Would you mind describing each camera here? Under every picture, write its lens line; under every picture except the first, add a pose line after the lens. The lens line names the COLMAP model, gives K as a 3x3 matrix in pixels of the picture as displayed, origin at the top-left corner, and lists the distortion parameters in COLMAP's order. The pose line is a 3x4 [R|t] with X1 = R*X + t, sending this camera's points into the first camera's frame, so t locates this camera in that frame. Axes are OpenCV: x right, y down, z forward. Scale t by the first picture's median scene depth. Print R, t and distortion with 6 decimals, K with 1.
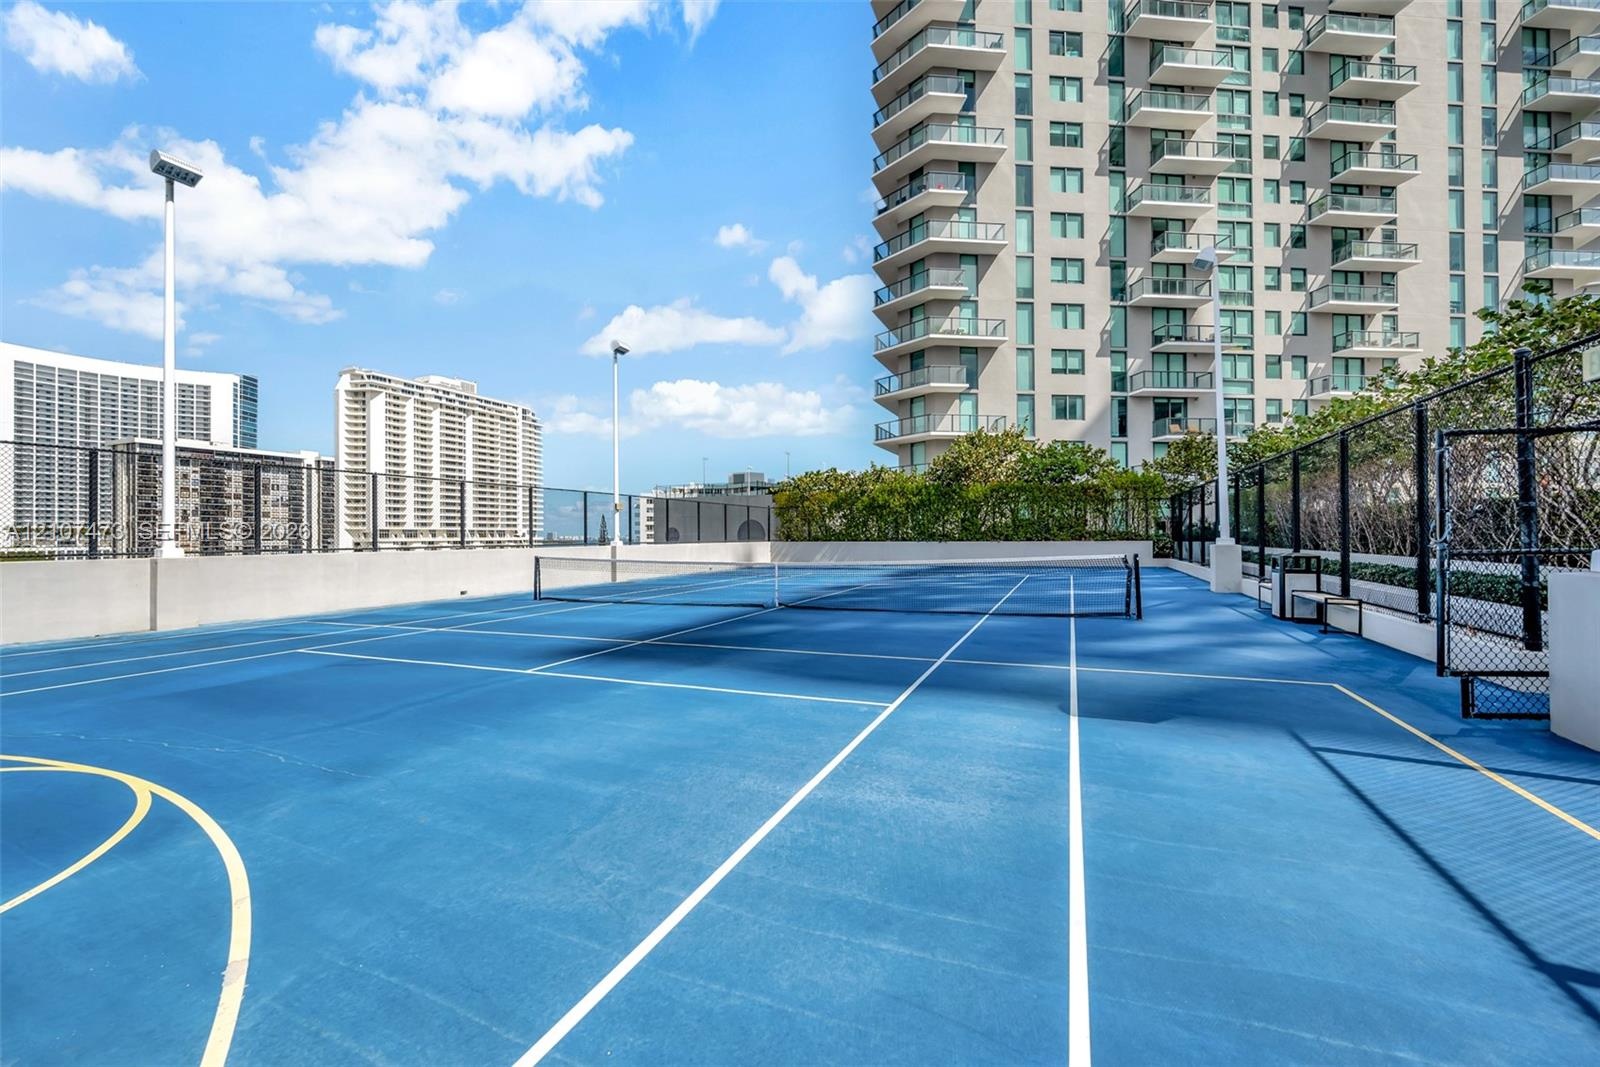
lens RADIAL K [[619.4, 0, 800.0], [0, 619.4, 533.5], [0, 0, 1]] dist [0.000595, 0.000038]
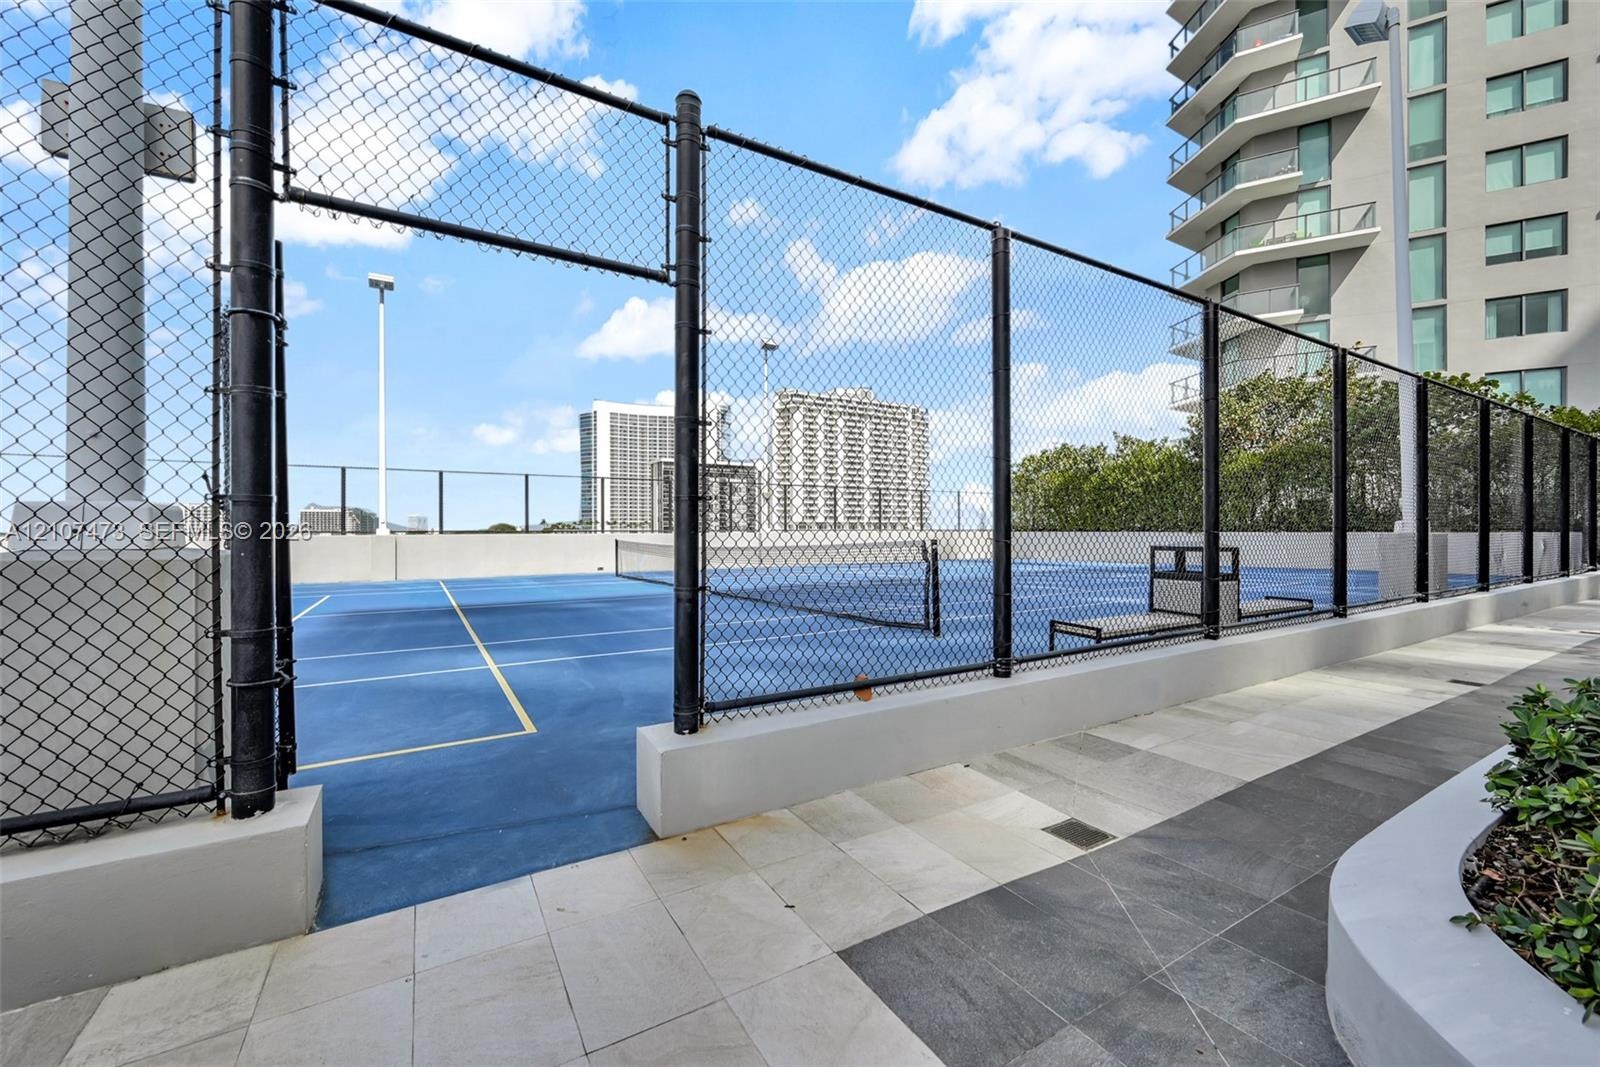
lens RADIAL K [[626.3, 0, 800.0], [0, 626.3, 533.5], [0, 0, 1]] dist [-0.000424, 0.000221]
pose [[0.819858, 0.008012, -0.572510, 0.202923], [-0.001227, 0.999924, 0.012237, 0.004302], [0.572565, -0.009330, 0.819806, 0.086614]]
